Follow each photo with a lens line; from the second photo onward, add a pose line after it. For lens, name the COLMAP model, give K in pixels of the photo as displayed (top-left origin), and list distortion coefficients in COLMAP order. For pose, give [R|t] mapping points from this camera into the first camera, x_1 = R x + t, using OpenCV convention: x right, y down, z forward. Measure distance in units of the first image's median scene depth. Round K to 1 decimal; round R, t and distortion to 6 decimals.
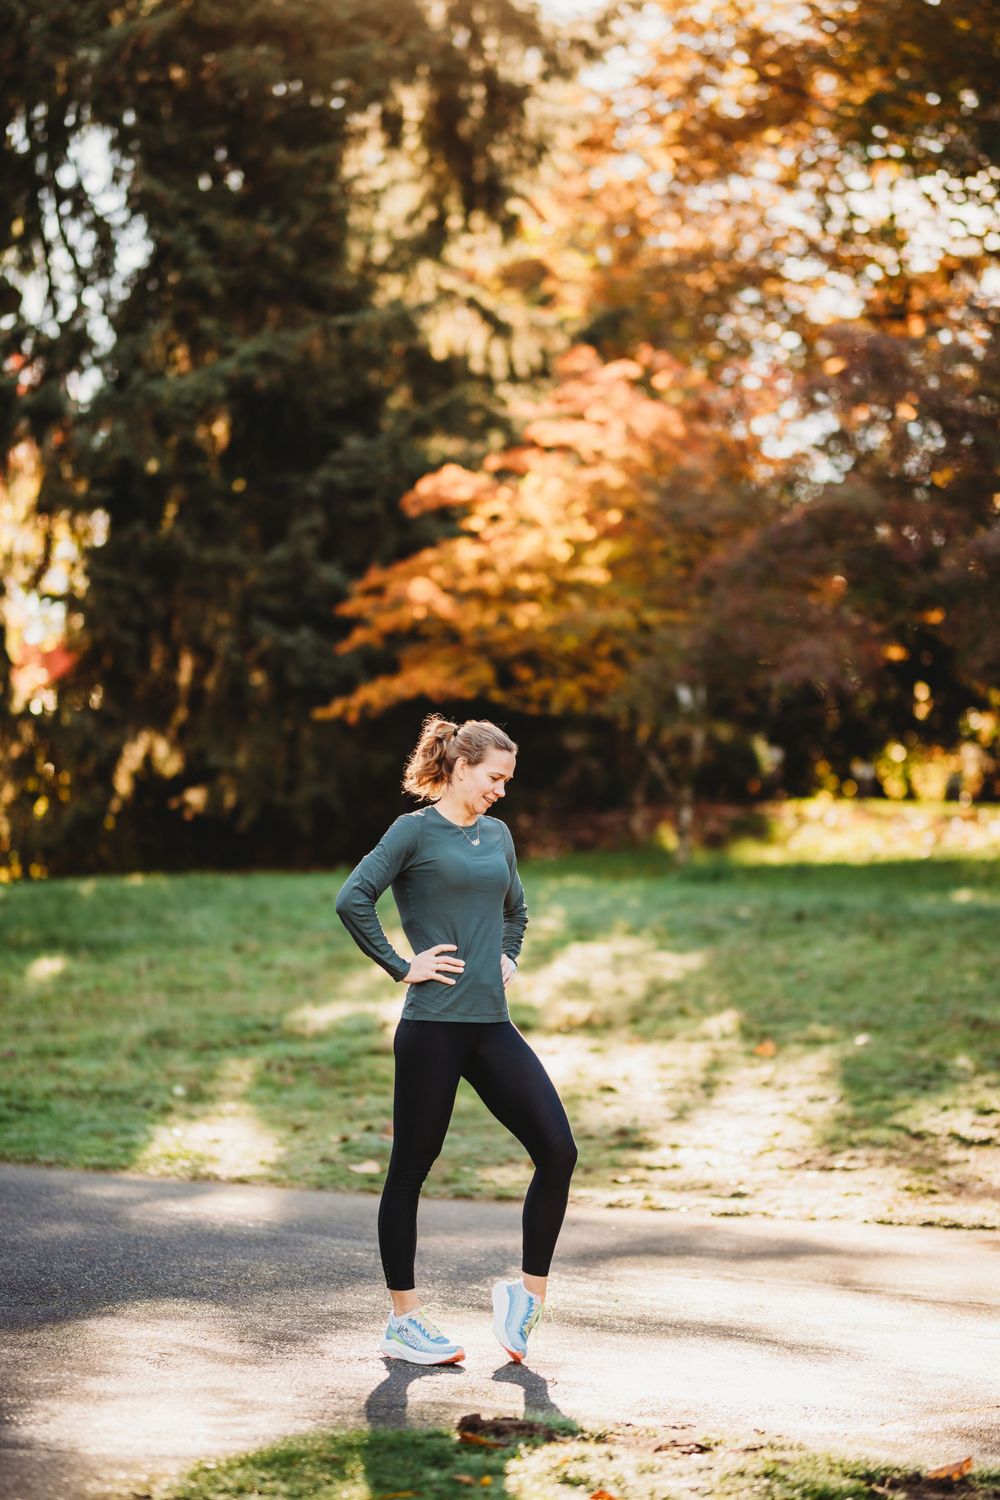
lens RADIAL K [[3661.0, 0, 500.0], [0, 3661.0, 750.0], [0, 0, 1]] dist [-0.027317, -0.214412]
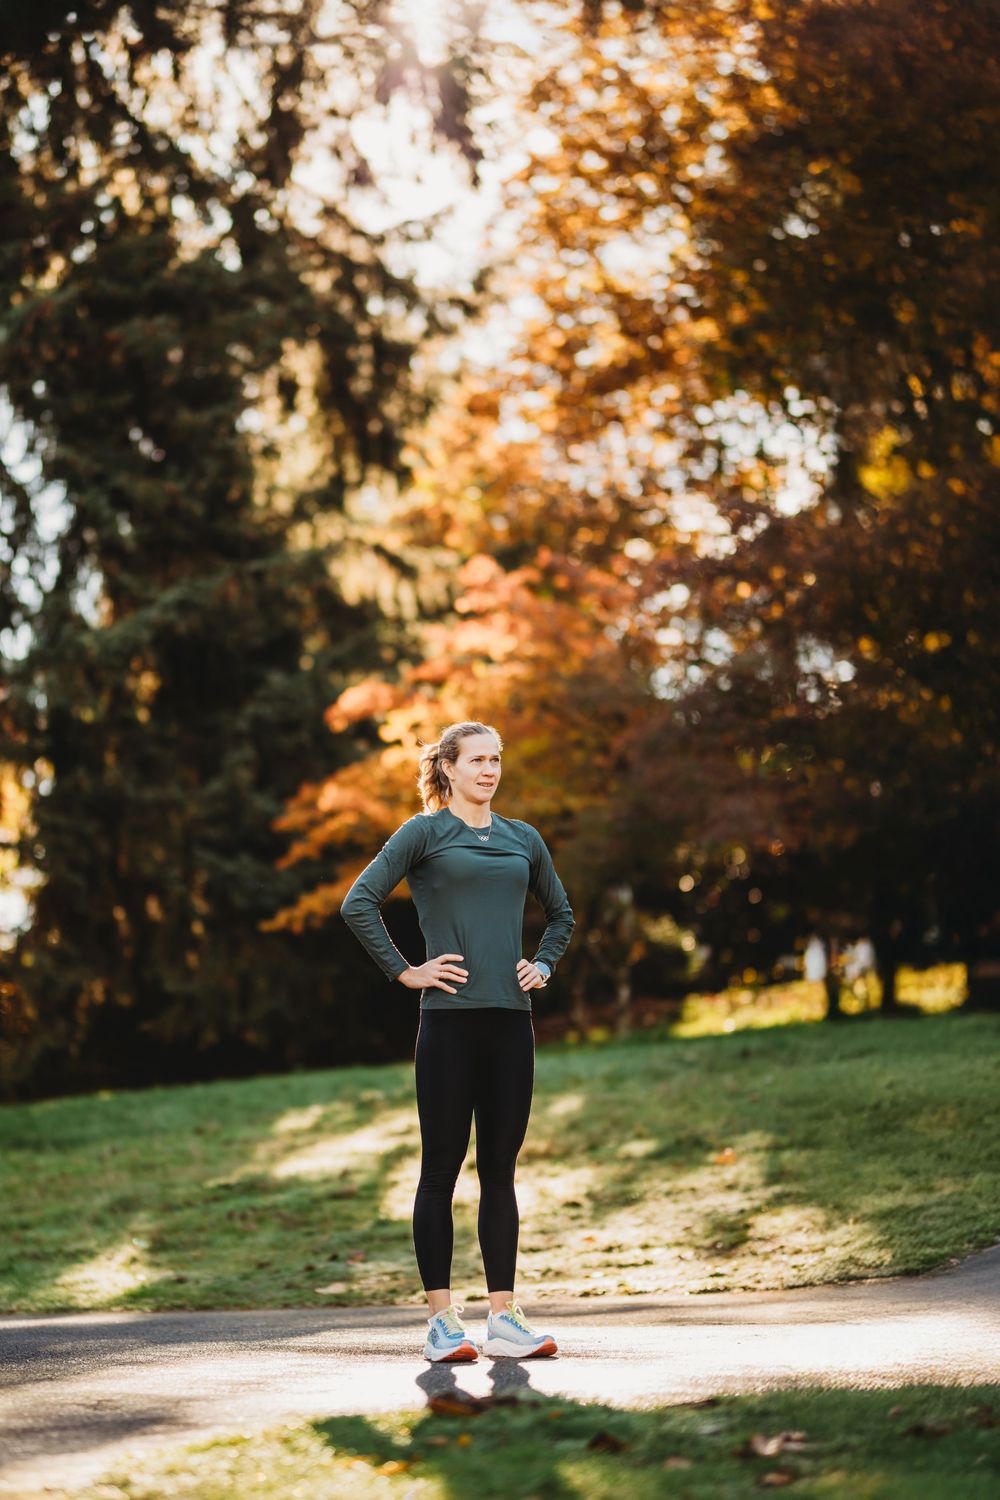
lens RADIAL K [[3393.8, 0, 303.8], [0, 3393.8, 751.4], [0, 0, 1]] dist [-0.063603, -0.445517]
pose [[0.995169, -0.091696, -0.035079, 0.000255], [0.088862, 0.993198, -0.075241, 0.014643], [0.041740, 0.071761, 0.996548, 0.032860]]
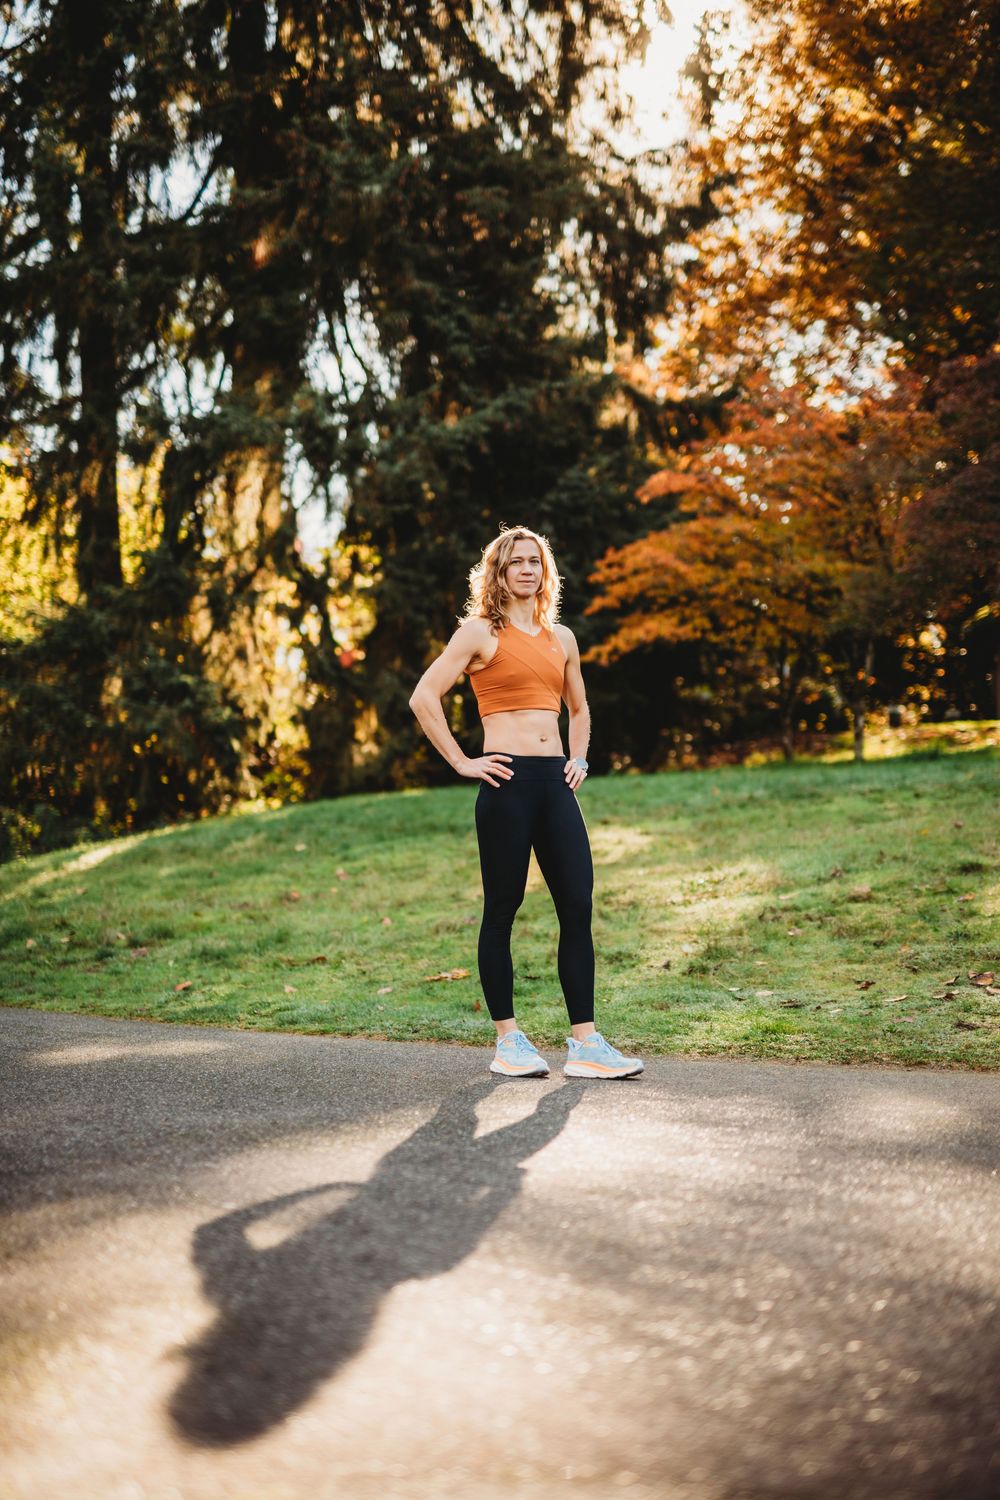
lens RADIAL K [[2253.3, 0, 500.0], [0, 2253.3, 750.0], [0, 0, 1]] dist [0.006973, 0.039132]
pose [[0.997842, -0.051686, -0.040484, -0.048325], [0.051991, 0.998626, 0.006504, 0.016571], [0.040092, -0.008595, 0.999159, 0.193060]]
